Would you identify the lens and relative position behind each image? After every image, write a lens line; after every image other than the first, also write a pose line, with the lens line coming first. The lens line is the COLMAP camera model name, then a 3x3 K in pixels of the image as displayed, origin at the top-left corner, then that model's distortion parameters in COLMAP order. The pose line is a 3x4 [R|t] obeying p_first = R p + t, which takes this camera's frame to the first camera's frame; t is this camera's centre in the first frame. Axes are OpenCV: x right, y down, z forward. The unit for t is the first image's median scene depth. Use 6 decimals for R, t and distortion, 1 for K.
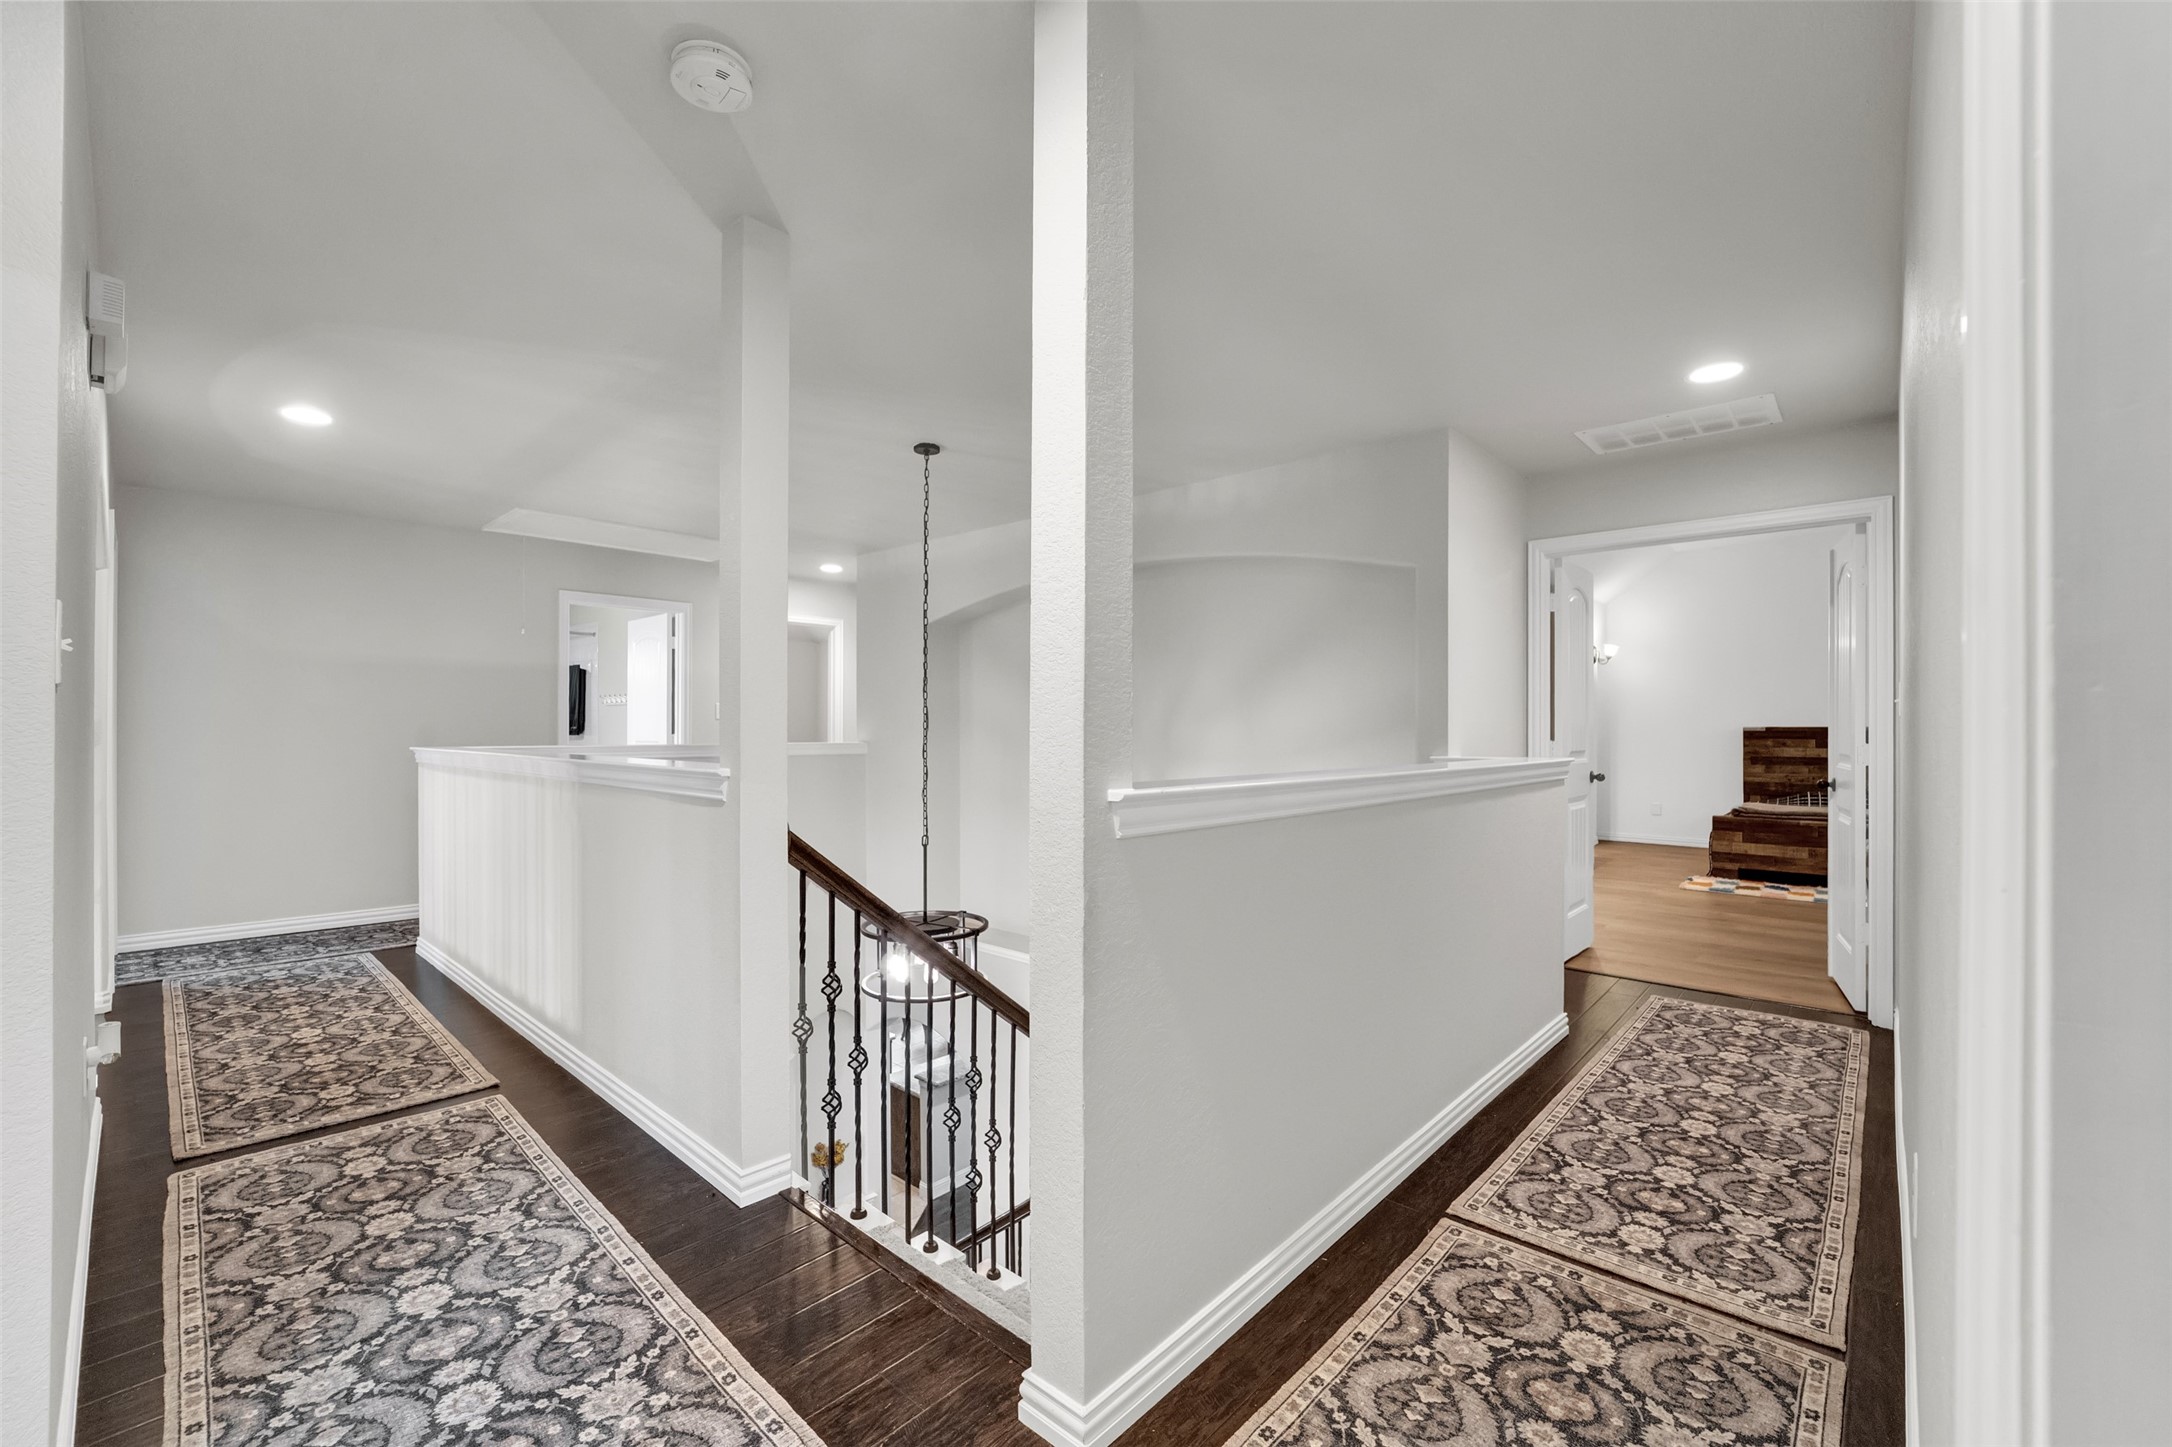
lens RADIAL K [[889.5, 0, 1094.0], [0, 889.5, 708.8], [0, 0, 1]] dist [-0.018224, -0.000025]
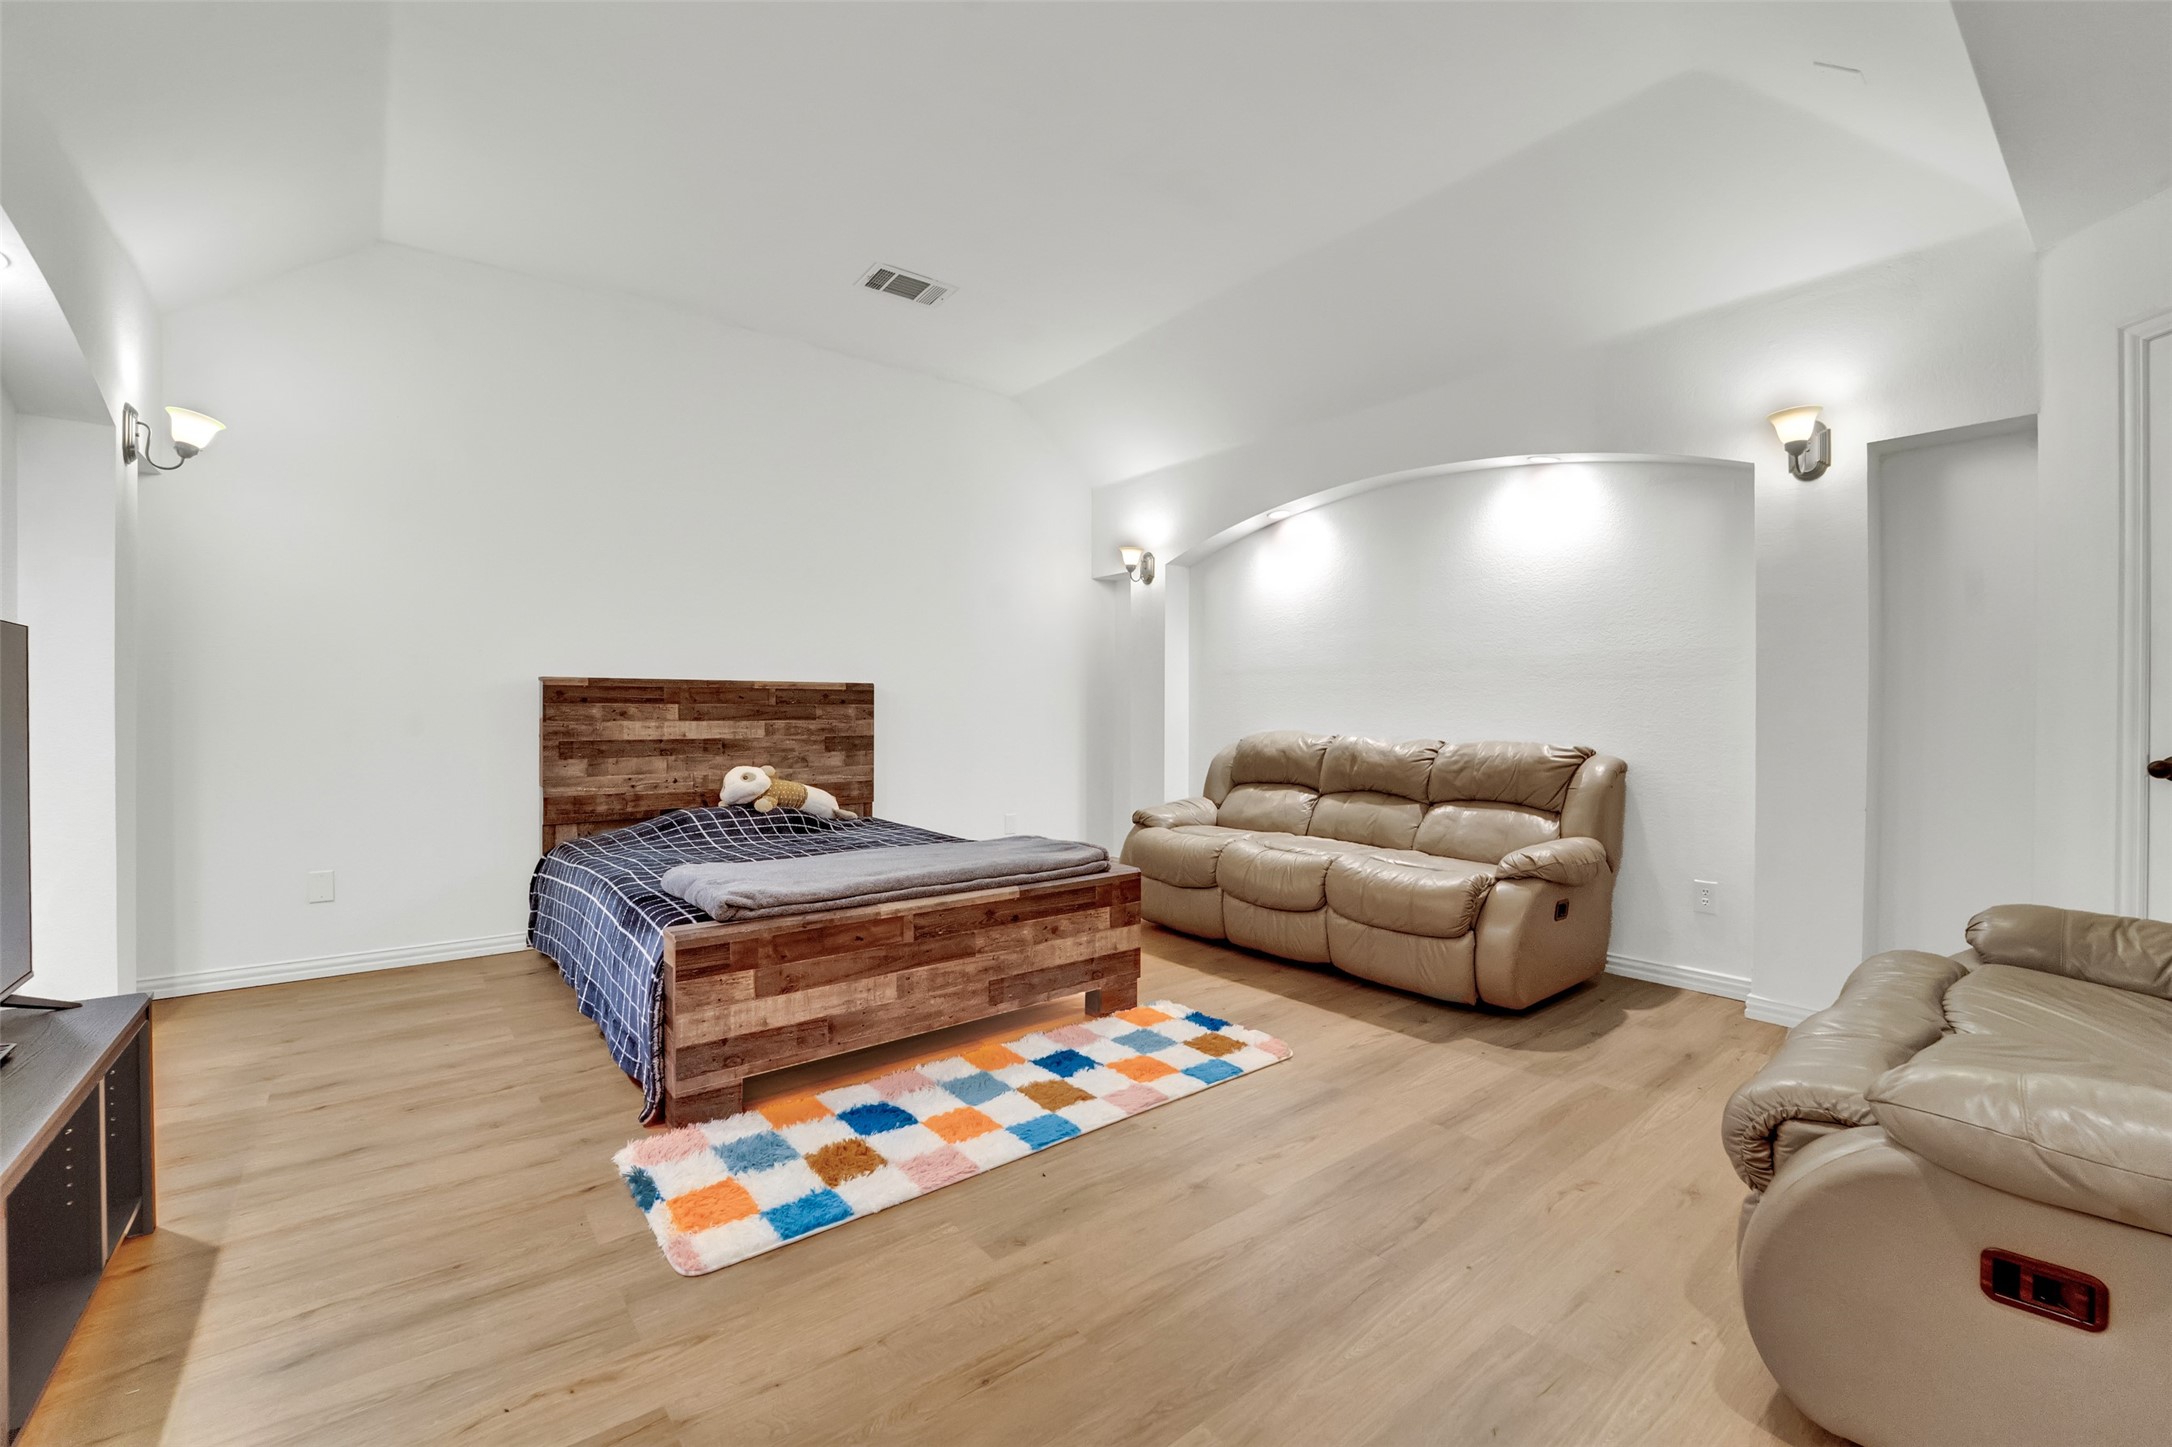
lens RADIAL K [[889.5, 0, 1094.0], [0, 889.5, 708.8], [0, 0, 1]] dist [-0.018224, -0.000025]
pose [[0.154614, -0.004262, 0.987966, 0.341923], [-0.017571, 0.999821, 0.007063, 0.029253], [-0.987819, -0.018451, 0.154511, 0.664404]]
